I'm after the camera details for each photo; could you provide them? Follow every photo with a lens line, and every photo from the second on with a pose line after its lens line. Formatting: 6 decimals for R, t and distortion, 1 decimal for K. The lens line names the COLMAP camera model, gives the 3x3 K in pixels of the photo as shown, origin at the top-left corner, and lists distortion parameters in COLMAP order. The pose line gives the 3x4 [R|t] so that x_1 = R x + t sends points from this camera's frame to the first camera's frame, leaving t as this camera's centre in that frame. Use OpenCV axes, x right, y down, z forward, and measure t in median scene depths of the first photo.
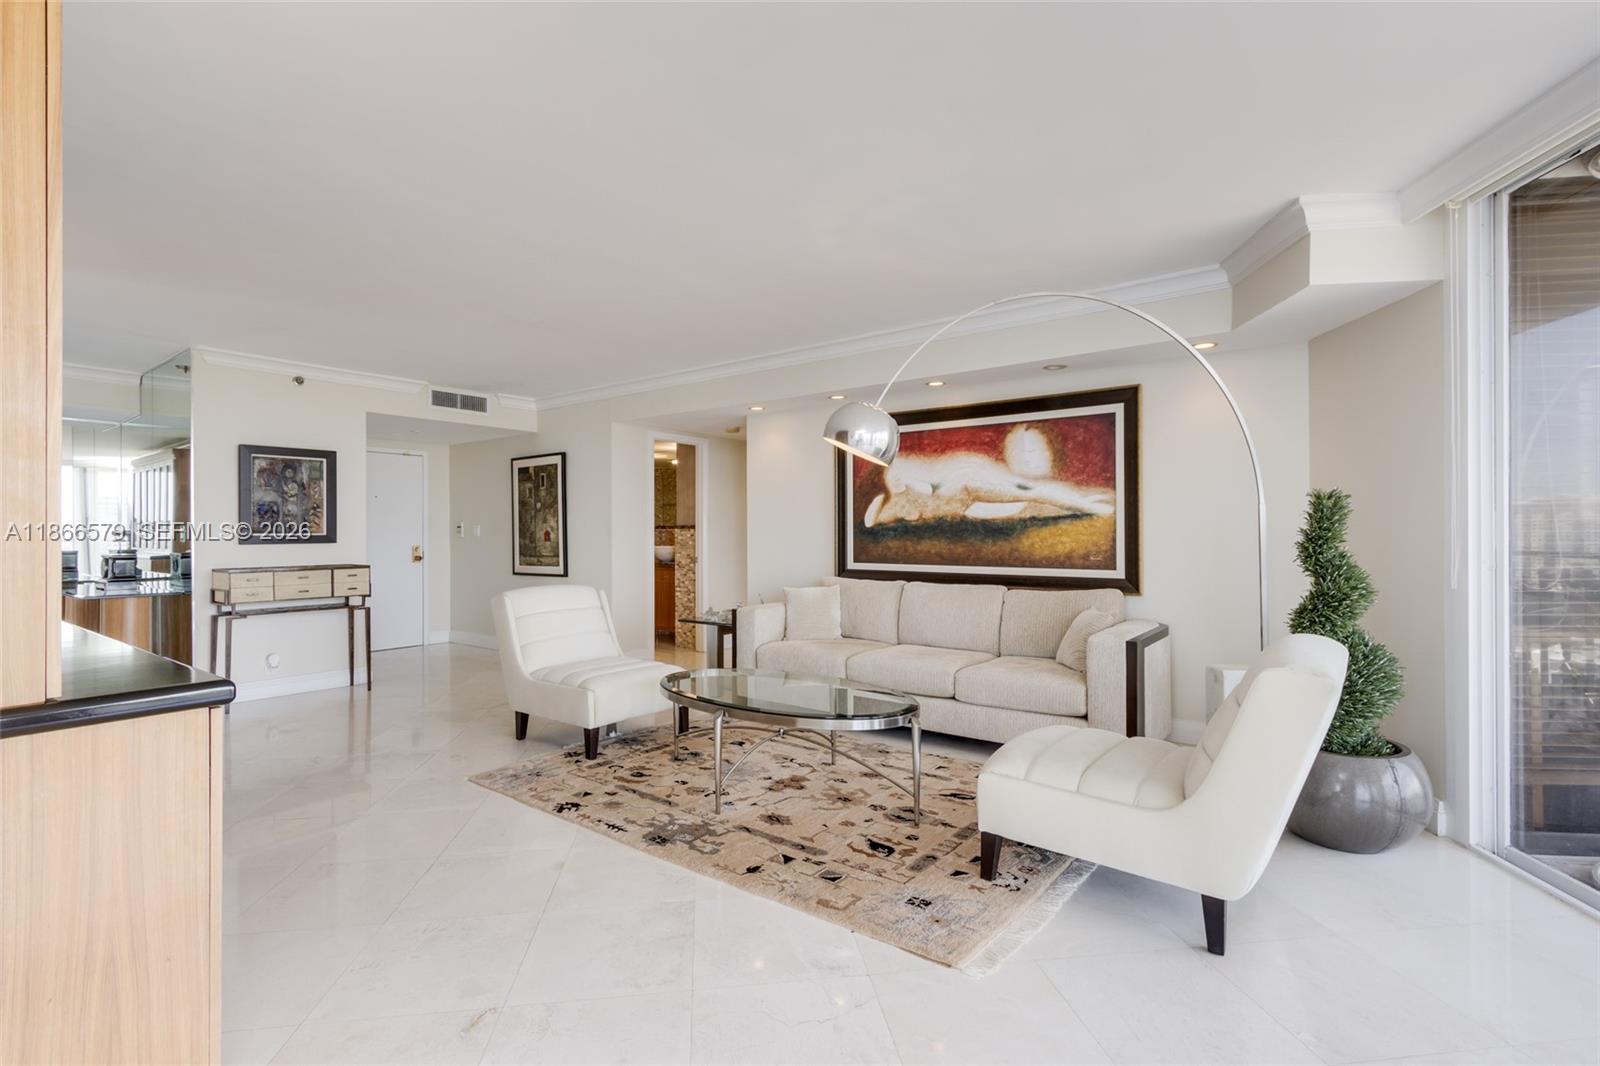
lens RADIAL K [[732.1, 0, 800.9], [0, 732.1, 528.9], [0, 0, 1]] dist [0.009290, -0.003561]
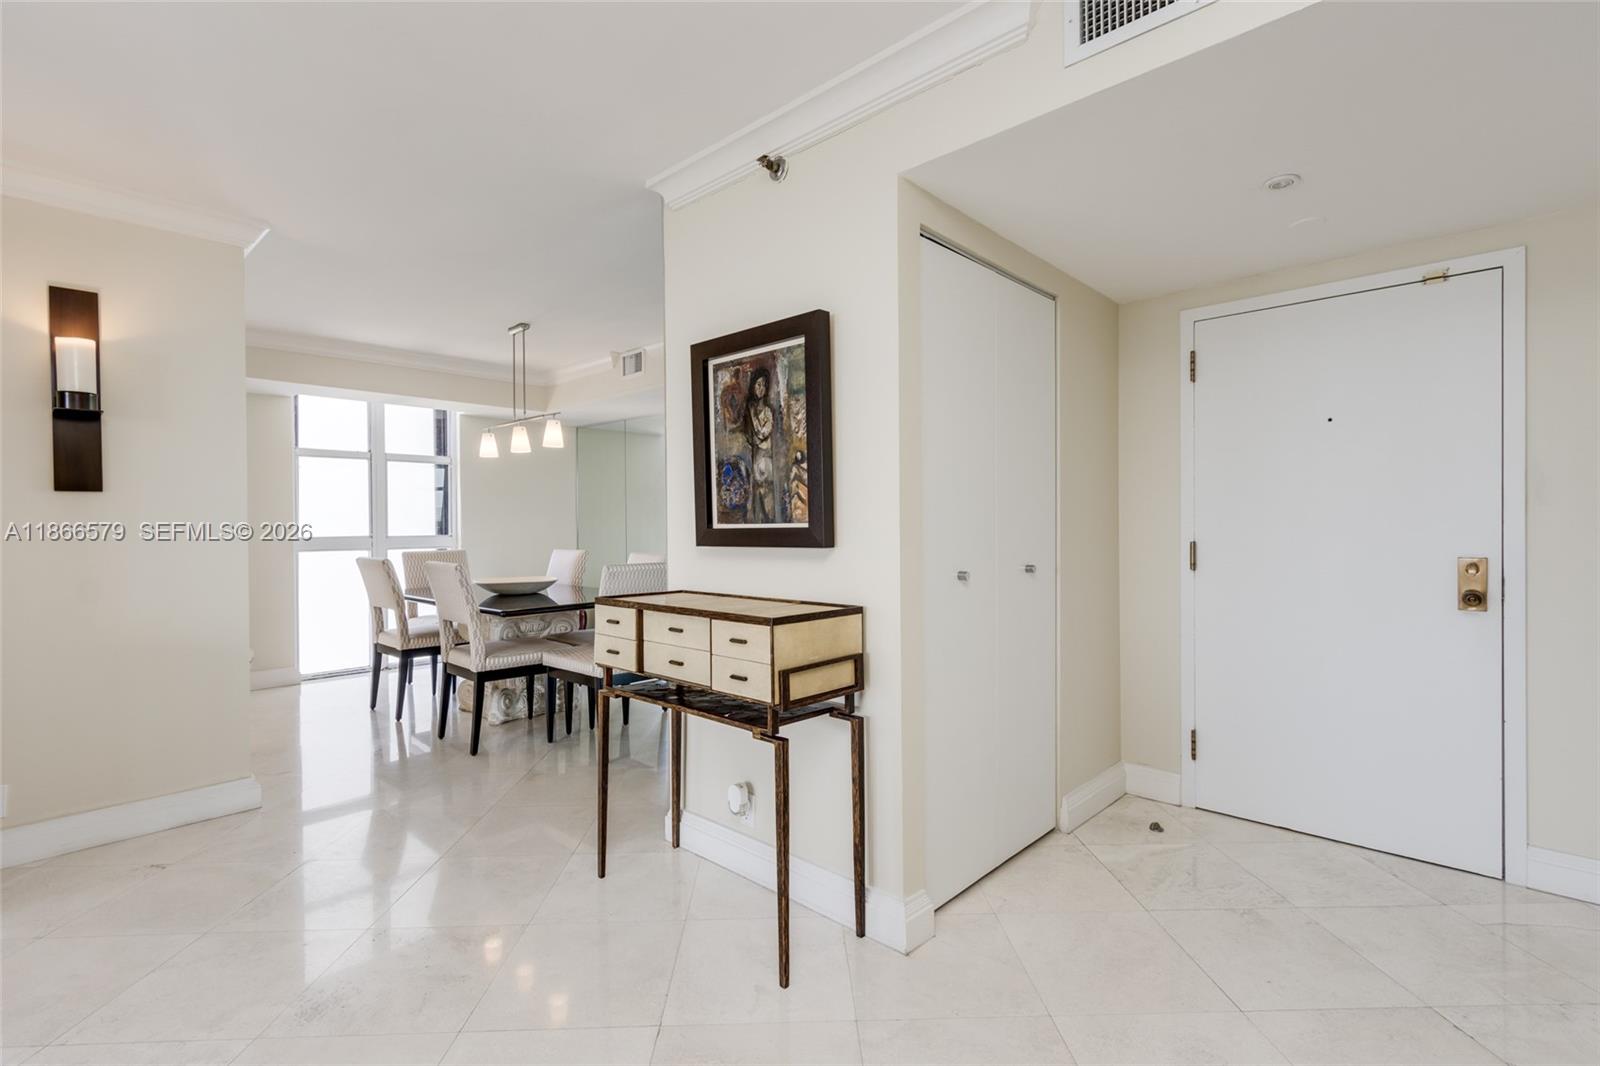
lens RADIAL K [[732.1, 0, 807.4], [0, 732.1, 531.0], [0, 0, 1]] dist [0.009290, -0.003561]
pose [[-0.102723, 0.011572, -0.994643, -0.303756], [0.011651, 0.999878, 0.010429, 0.007421], [0.994642, -0.010517, -0.102846, 1.259028]]
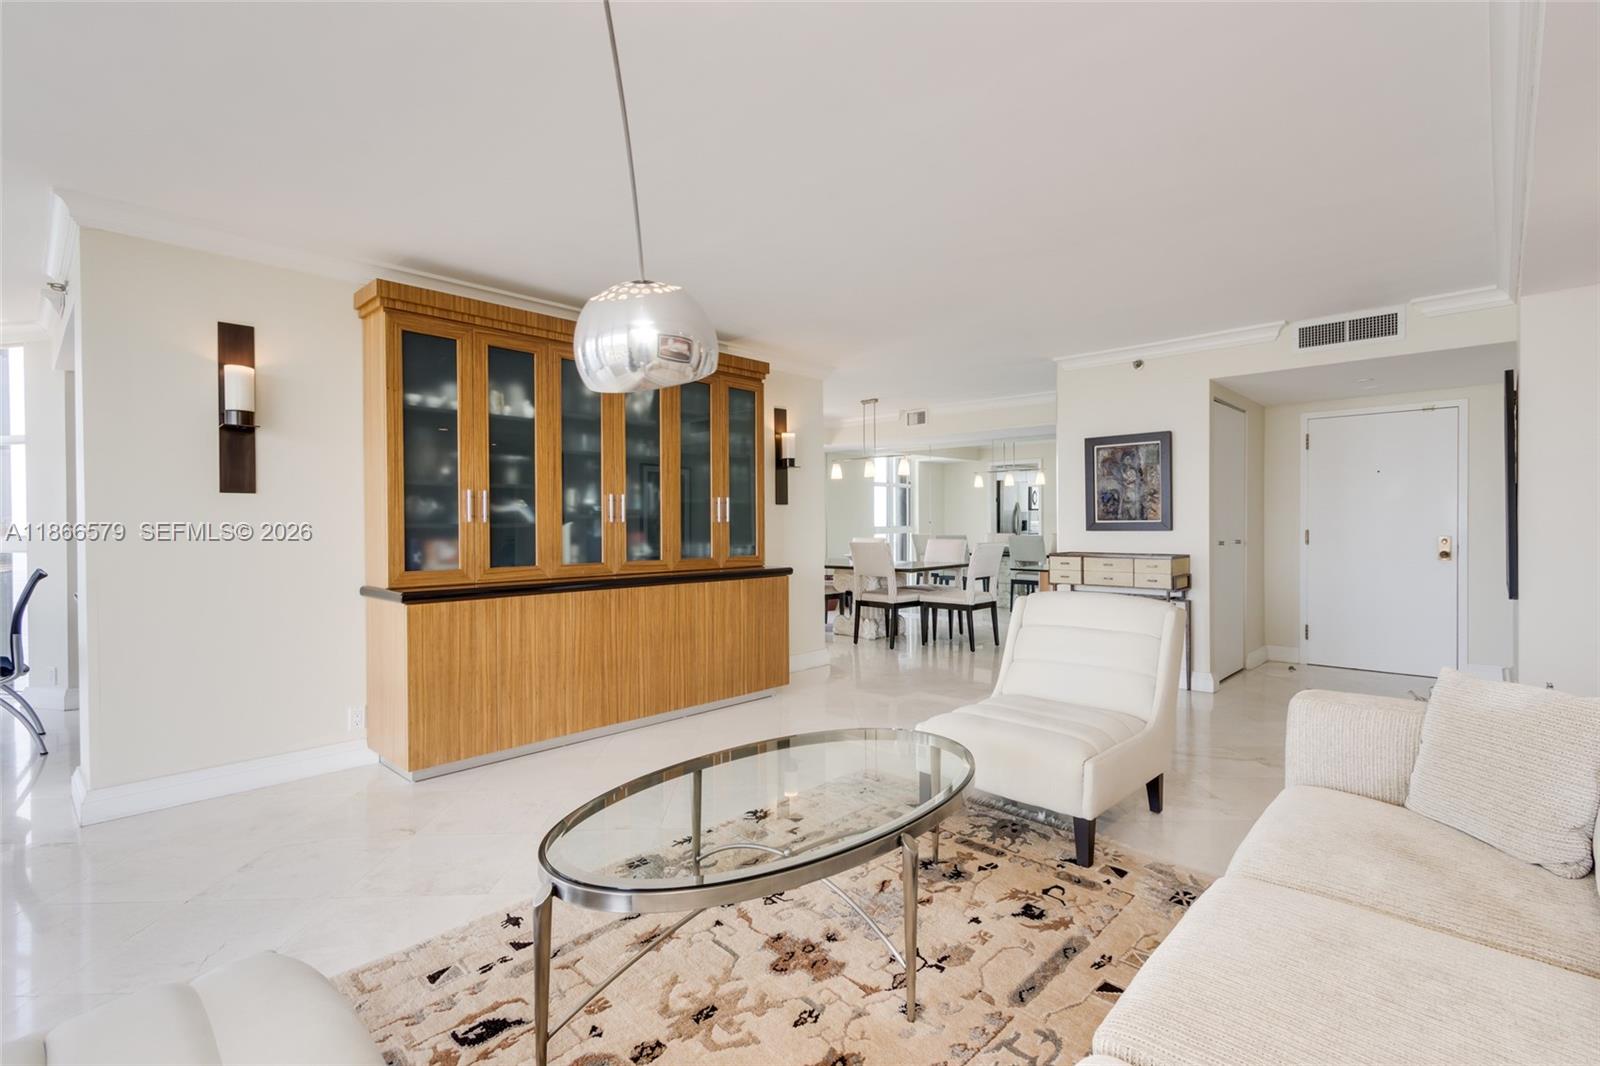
lens RADIAL K [[732.1, 0, 804.4], [0, 732.1, 531.1], [0, 0, 1]] dist [0.009290, -0.003561]
pose [[-0.104937, 0.013769, -0.994384, 0.404195], [0.009302, 0.999874, 0.012863, 0.004536], [0.994435, -0.007900, -0.105052, 0.781451]]
